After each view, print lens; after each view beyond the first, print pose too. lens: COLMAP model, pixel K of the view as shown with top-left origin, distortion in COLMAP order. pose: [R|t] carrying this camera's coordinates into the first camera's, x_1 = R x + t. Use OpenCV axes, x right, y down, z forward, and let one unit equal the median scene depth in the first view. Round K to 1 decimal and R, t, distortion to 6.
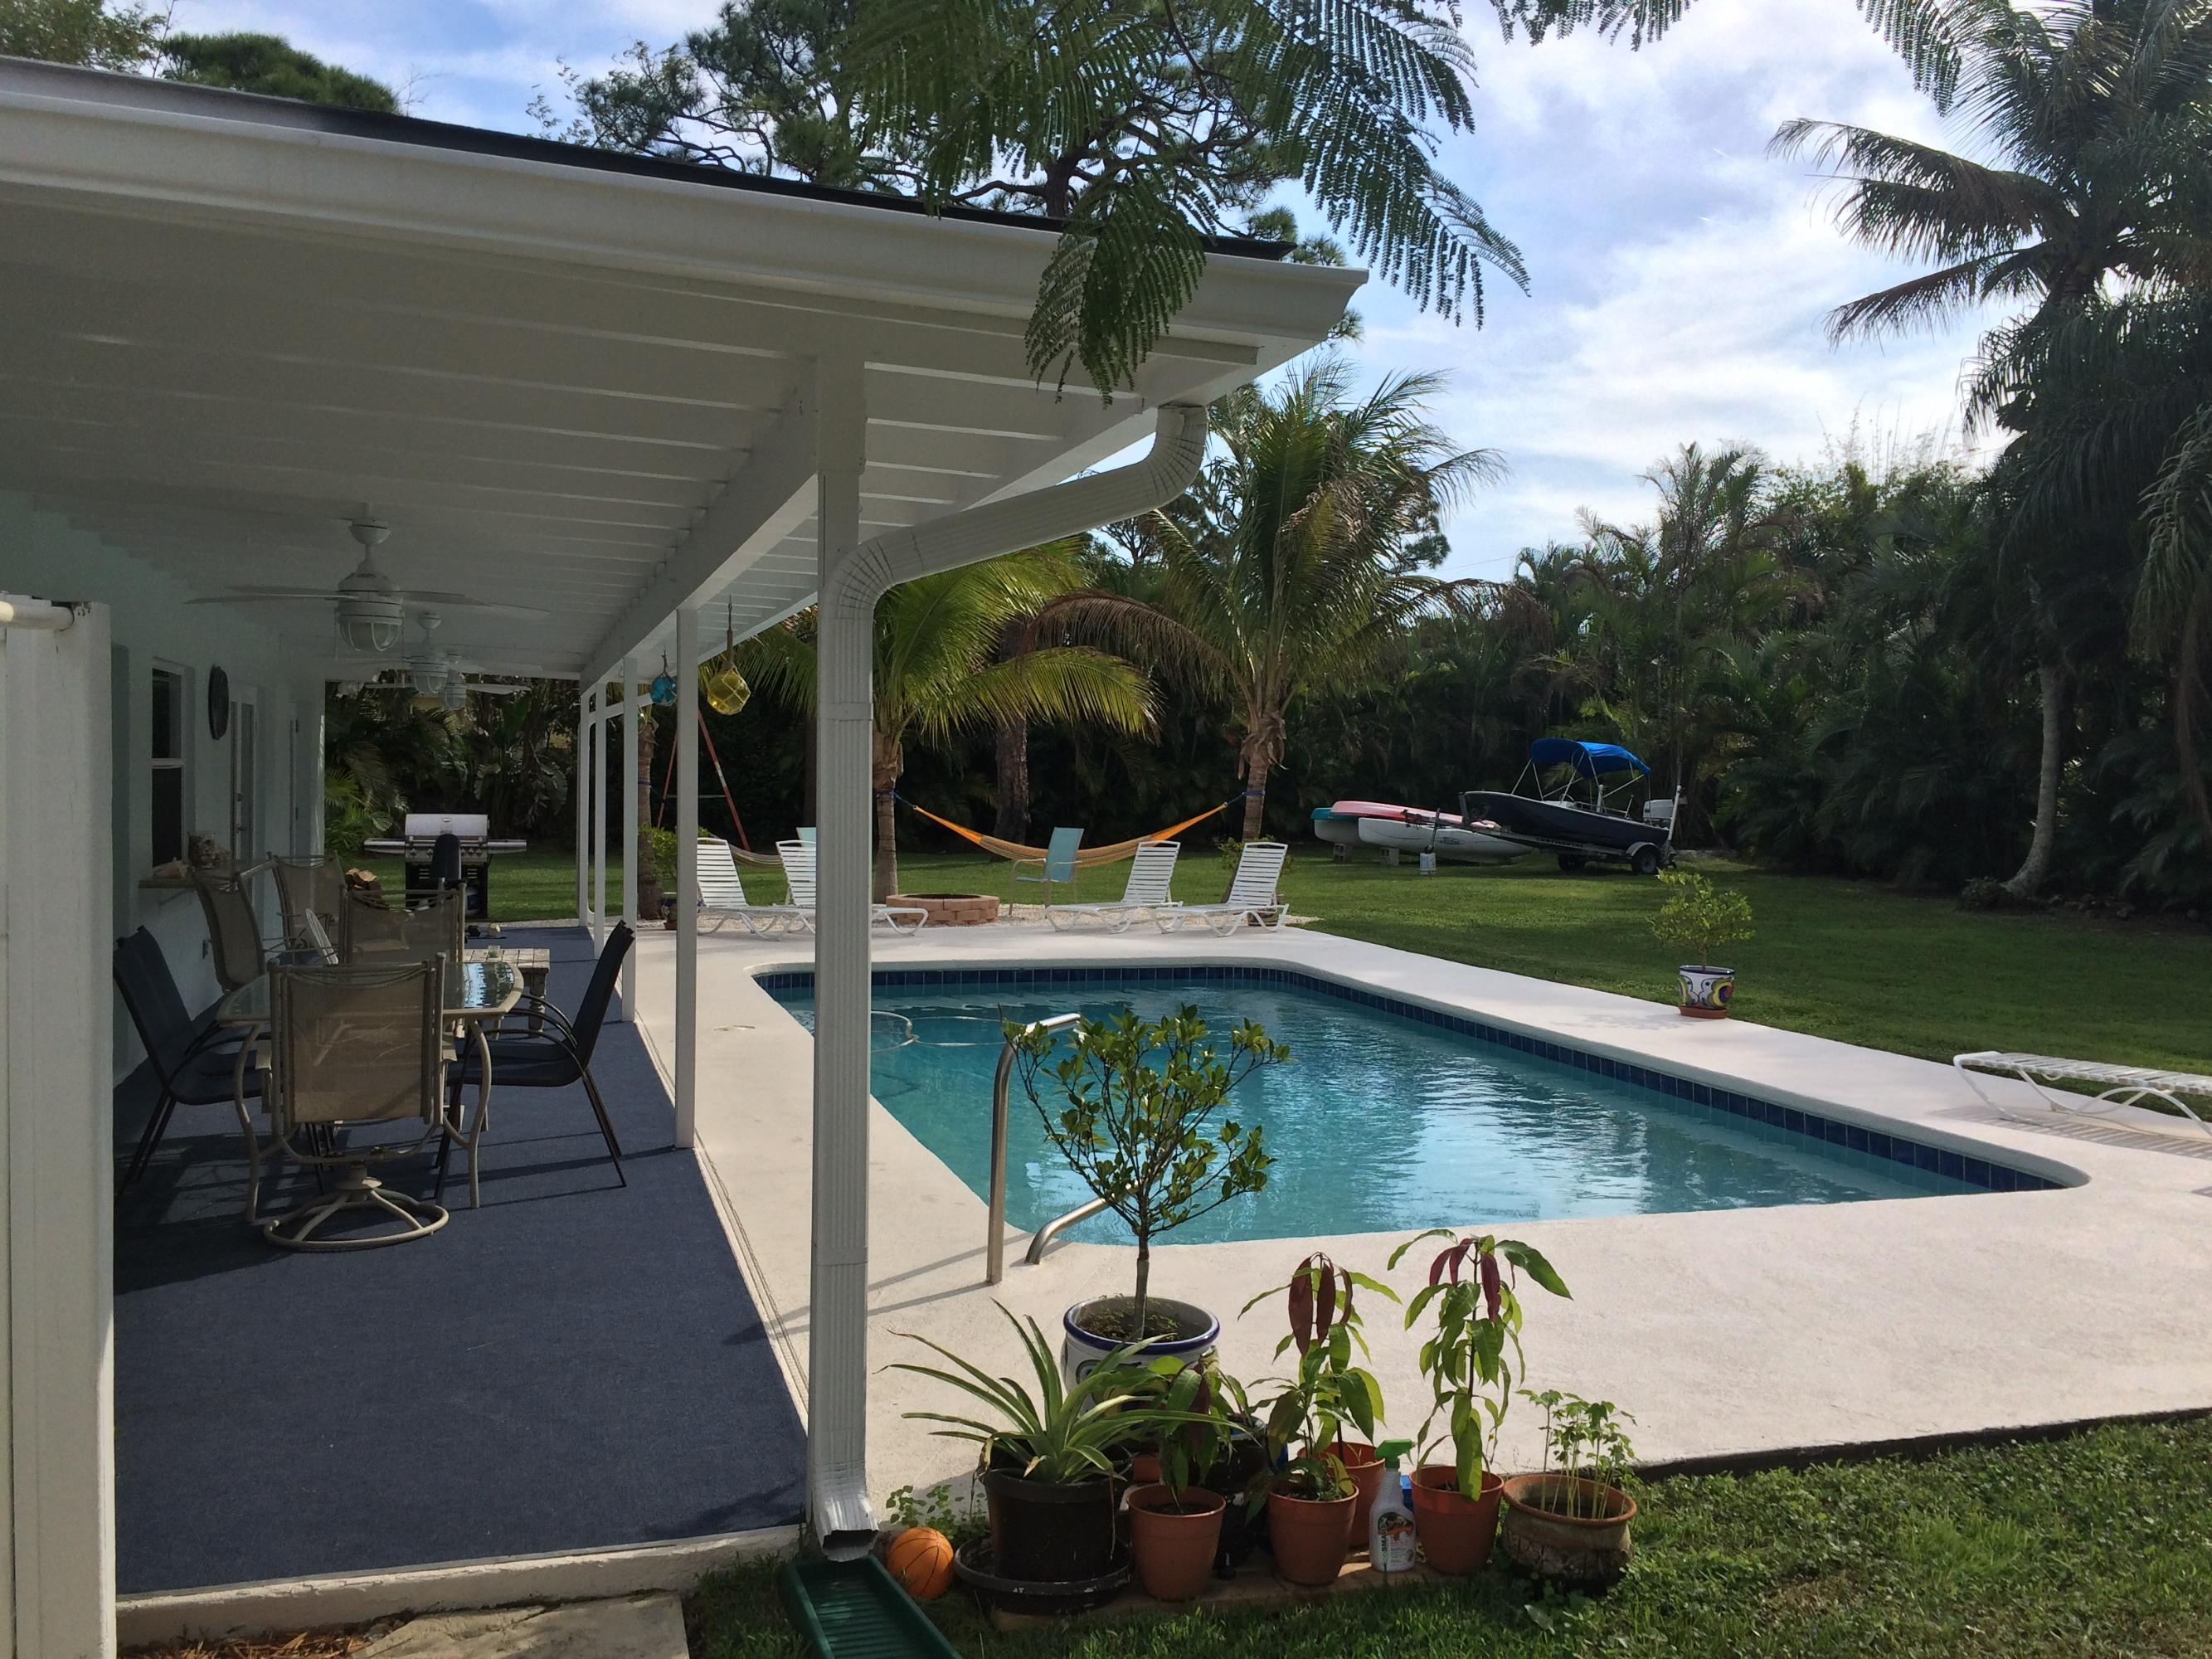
lens RADIAL K [[1908.4, 0, 1093.4], [0, 1908.4, 825.5], [0, 0, 1]] dist [0.087116, -0.129709]
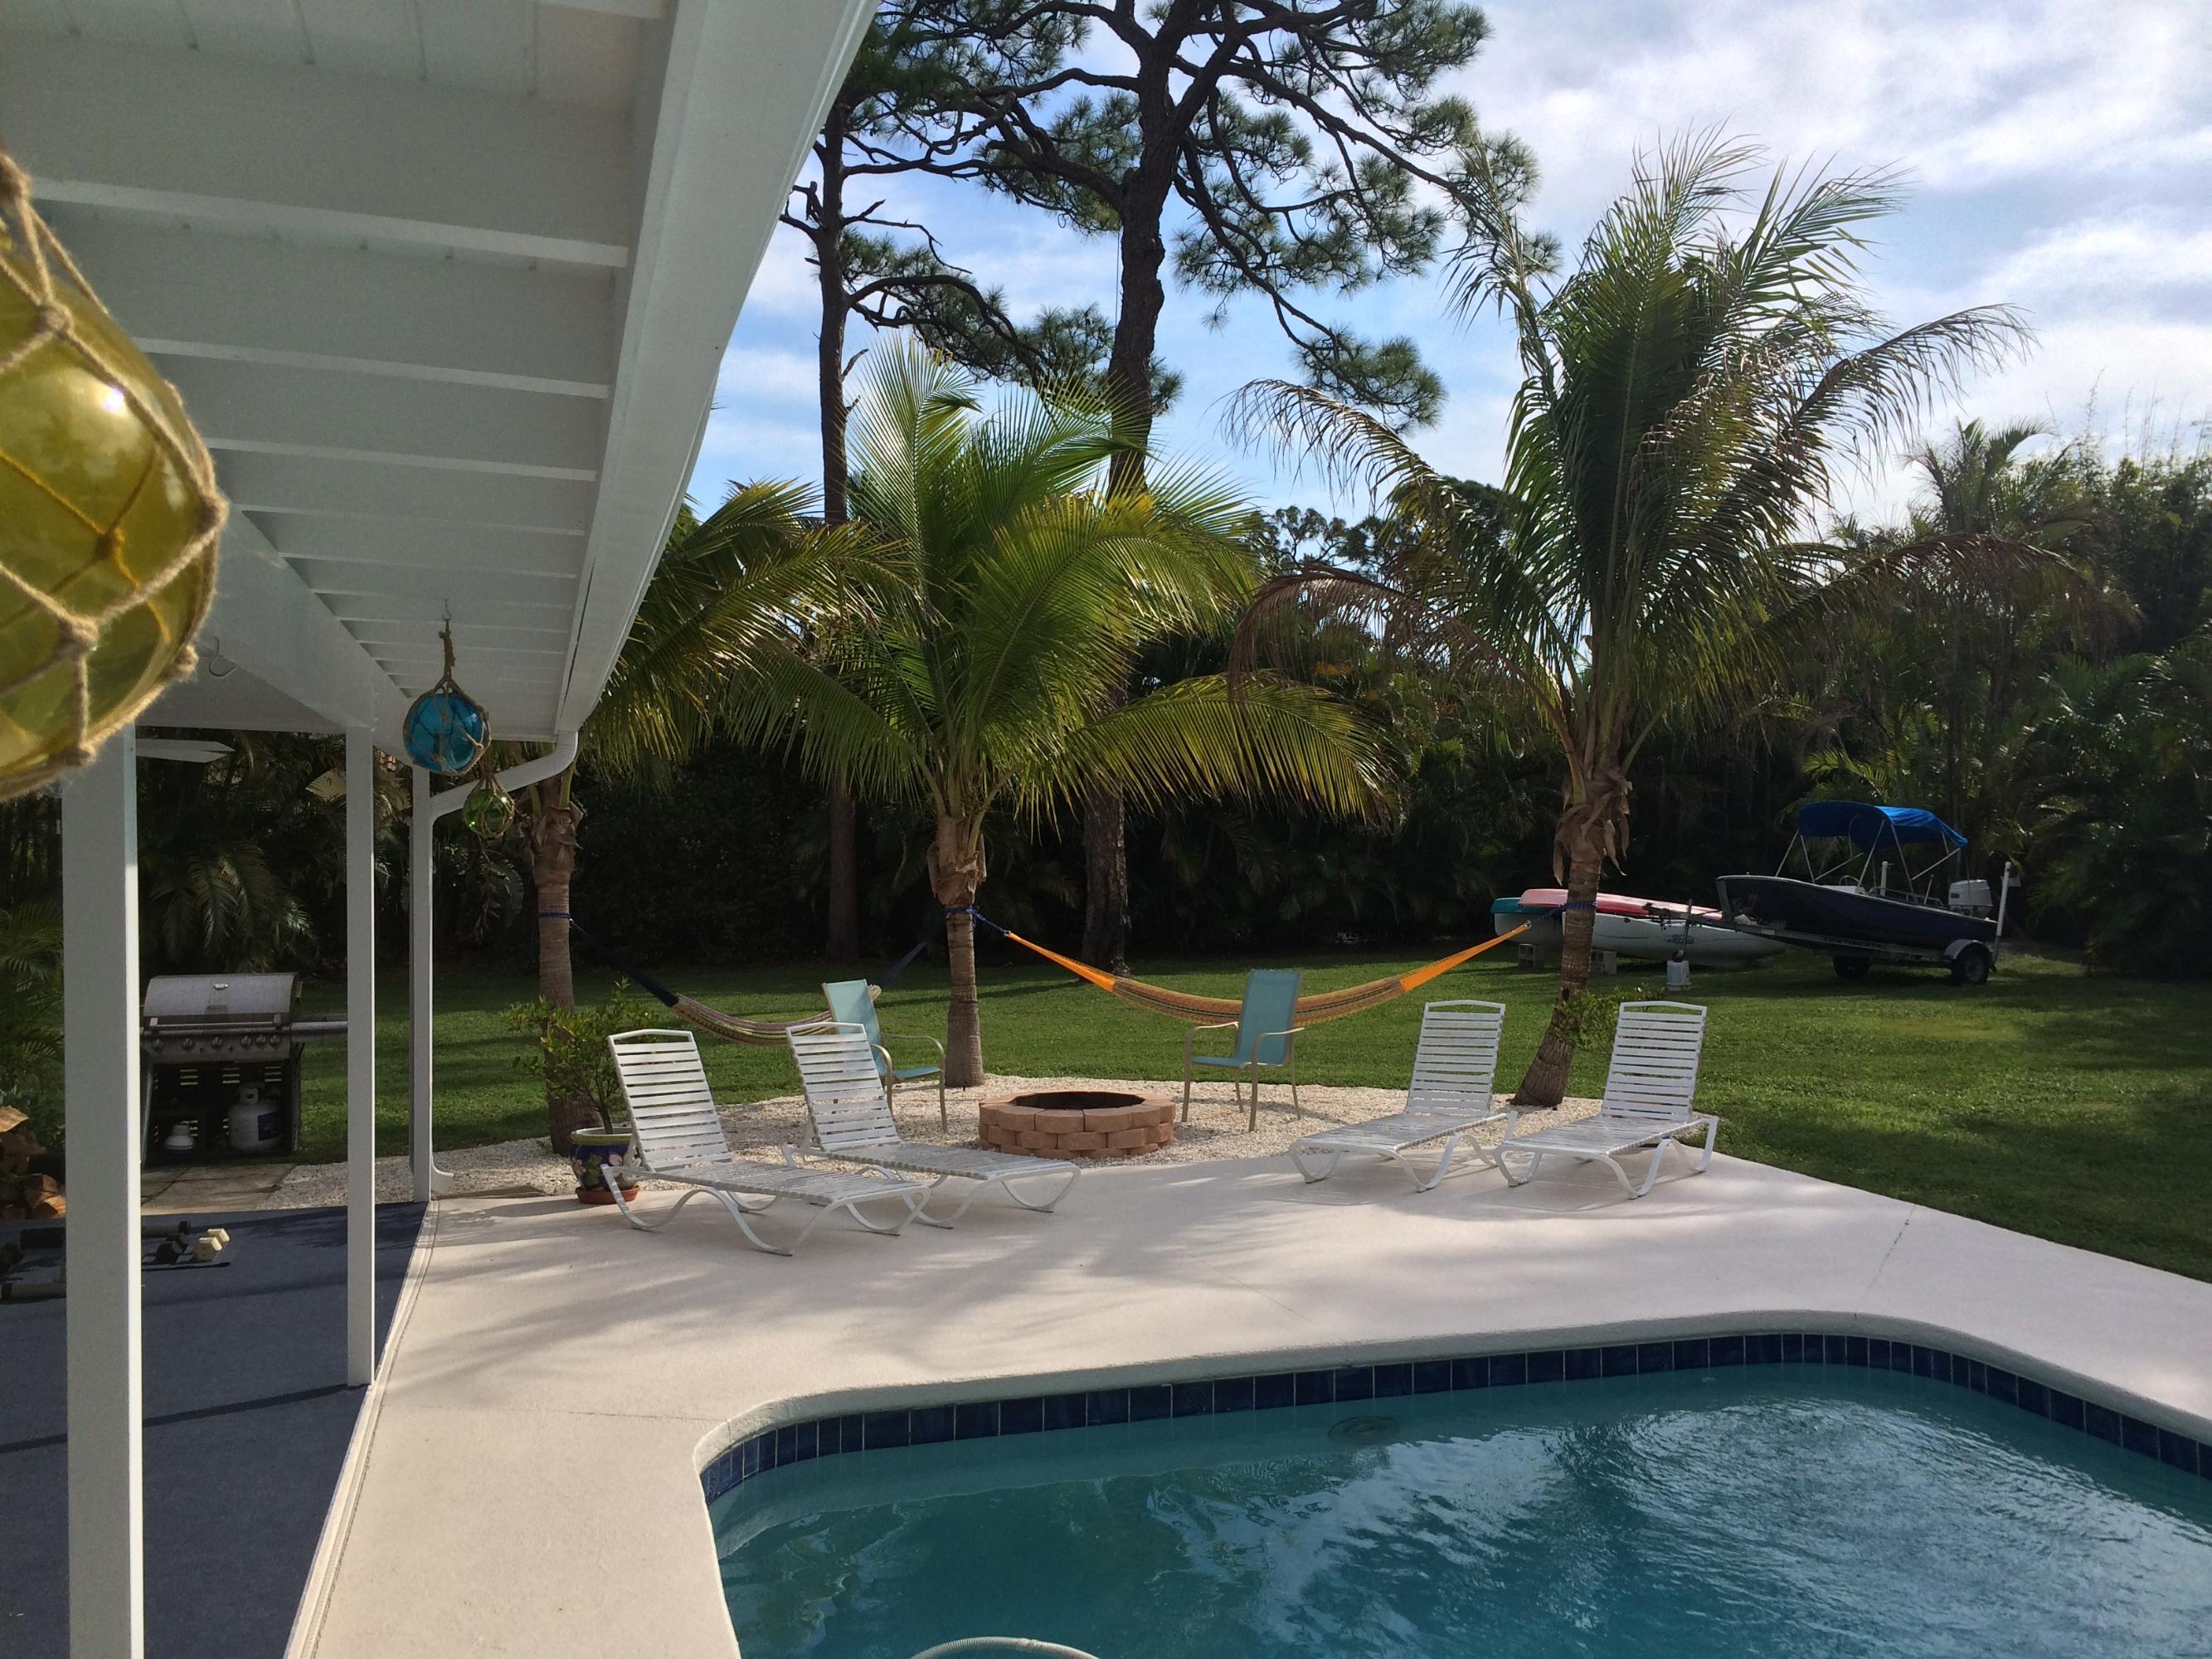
lens RADIAL K [[1908.4, 0, 1093.4], [0, 1908.4, 825.5], [0, 0, 1]] dist [0.087116, -0.129709]
pose [[0.999722, -0.021737, -0.009121, -0.041288], [0.021390, 0.999105, -0.036481, -0.015343], [0.009906, 0.036276, 0.999293, 0.260109]]
